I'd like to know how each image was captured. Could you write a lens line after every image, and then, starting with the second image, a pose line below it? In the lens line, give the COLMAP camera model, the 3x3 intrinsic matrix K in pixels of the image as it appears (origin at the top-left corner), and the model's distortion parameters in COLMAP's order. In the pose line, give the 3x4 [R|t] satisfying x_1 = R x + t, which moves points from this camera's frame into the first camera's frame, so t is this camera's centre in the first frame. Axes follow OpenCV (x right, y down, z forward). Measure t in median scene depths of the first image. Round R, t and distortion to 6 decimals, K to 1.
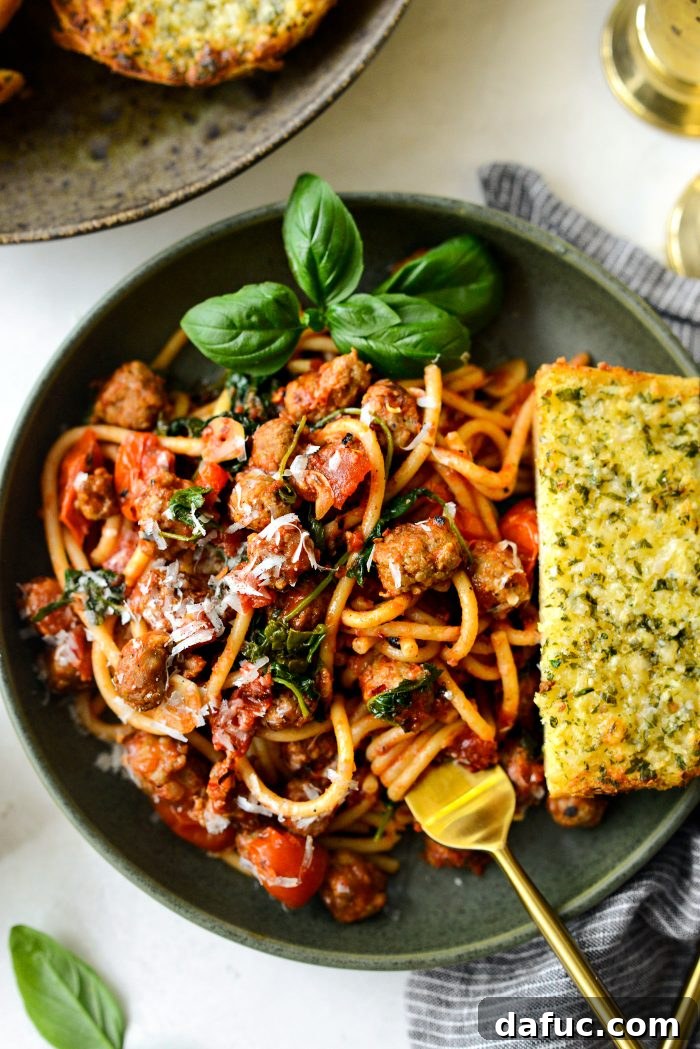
lens RADIAL K [[1789.7, 0, 350.0], [0, 1789.7, 524.5], [0, 0, 1]] dist [-0.060264, -0.212716]
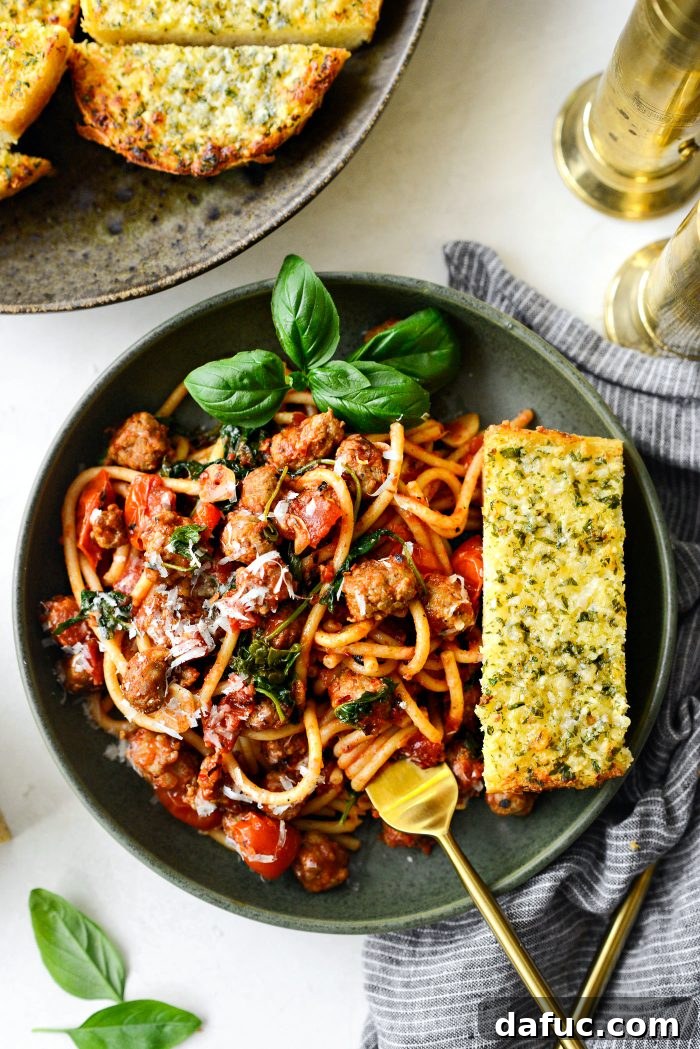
lens RADIAL K [[1789.7, 0, 350.0], [0, 1789.7, 524.5], [0, 0, 1]] dist [-0.060264, -0.212716]
pose [[0.999792, 0.020346, 0.001150, 0.015891], [-0.020374, 0.999130, 0.036375, -0.066320], [-0.000409, -0.036391, 0.999338, -0.181339]]
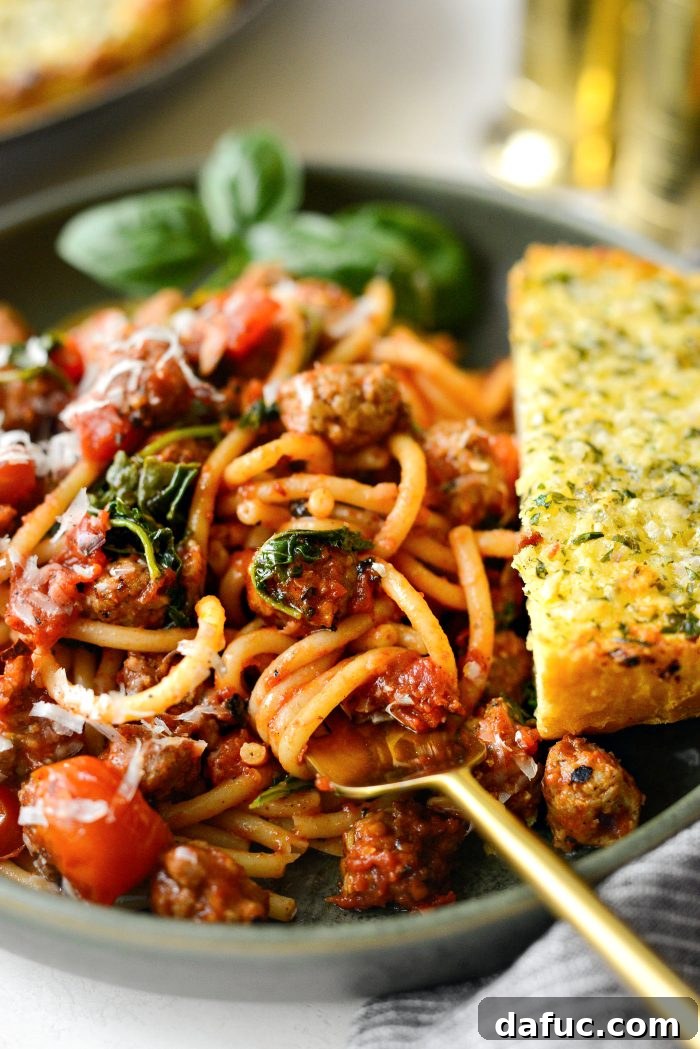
lens RADIAL K [[1789.7, 0, 350.0], [0, 1789.7, 524.5], [0, 0, 1]] dist [-0.060264, -0.212716]
pose [[0.998706, 0.016651, -0.048054, 0.074595], [-0.043338, 0.773096, -0.632807, 0.486328], [0.026613, 0.634071, 0.772817, 0.486906]]
